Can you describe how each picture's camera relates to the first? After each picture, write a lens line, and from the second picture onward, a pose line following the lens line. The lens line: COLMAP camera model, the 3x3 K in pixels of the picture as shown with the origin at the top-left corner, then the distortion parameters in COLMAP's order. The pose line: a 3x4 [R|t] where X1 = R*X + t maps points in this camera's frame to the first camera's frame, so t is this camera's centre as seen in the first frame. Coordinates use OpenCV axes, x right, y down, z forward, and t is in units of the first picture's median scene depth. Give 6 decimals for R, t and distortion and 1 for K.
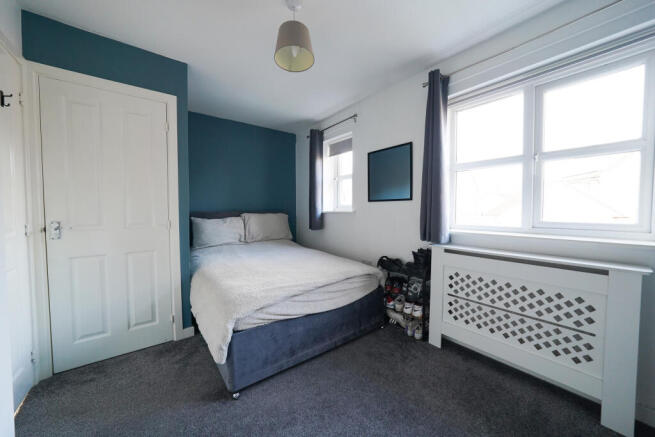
lens RADIAL K [[230.2, 0, 325.9], [0, 230.2, 215.8], [0, 0, 1]] dist [-0.001388, -0.000080]
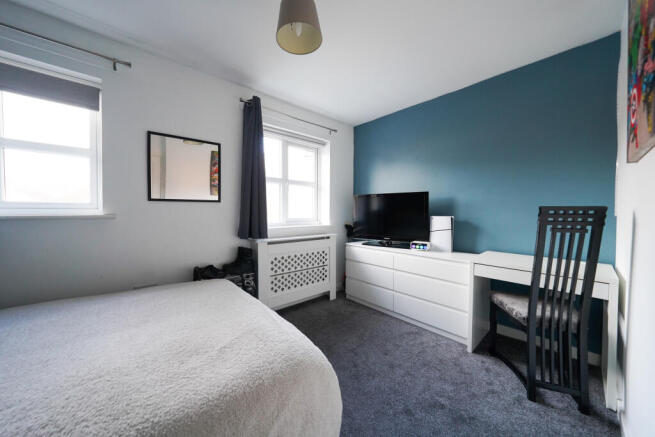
lens RADIAL K [[230.2, 0, 324.4], [0, 230.2, 217.5], [0, 0, 1]] dist [-0.001388, -0.000080]
pose [[-0.034374, -0.019990, 0.999209, -0.808705], [0.028360, 0.999378, 0.020969, -0.013324], [-0.999007, 0.029058, -0.033786, 0.747736]]
